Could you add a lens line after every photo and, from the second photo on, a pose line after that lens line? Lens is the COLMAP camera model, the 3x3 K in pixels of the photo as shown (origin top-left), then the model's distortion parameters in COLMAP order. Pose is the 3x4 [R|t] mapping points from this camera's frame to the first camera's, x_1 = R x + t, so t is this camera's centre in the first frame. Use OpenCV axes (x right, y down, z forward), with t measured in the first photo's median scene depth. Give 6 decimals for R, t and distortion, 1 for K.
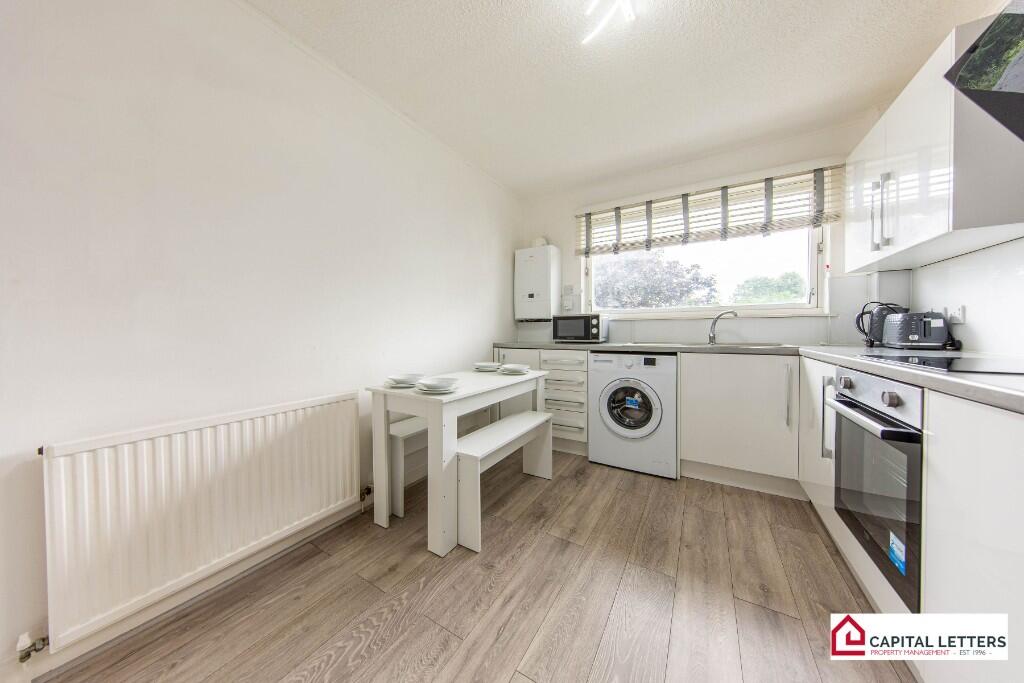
lens RADIAL K [[311.0, 0, 513.8], [0, 311.0, 331.6], [0, 0, 1]] dist [0.020534, -0.000020]
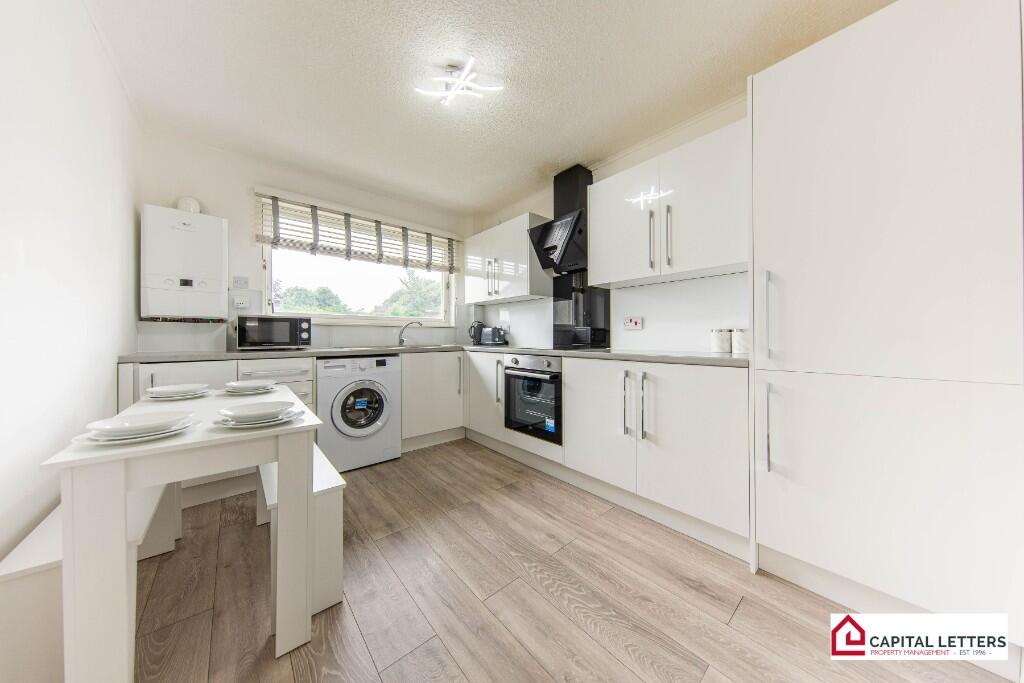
lens RADIAL K [[322.1, 0, 479.8], [0, 322.1, 337.4], [0, 0, 1]] dist [-0.000215, -0.000001]
pose [[0.373982, 0.006780, 0.927411, -0.509815], [0.004770, 0.999946, -0.009234, 0.016712], [-0.927424, 0.007877, 0.373930, 0.230369]]
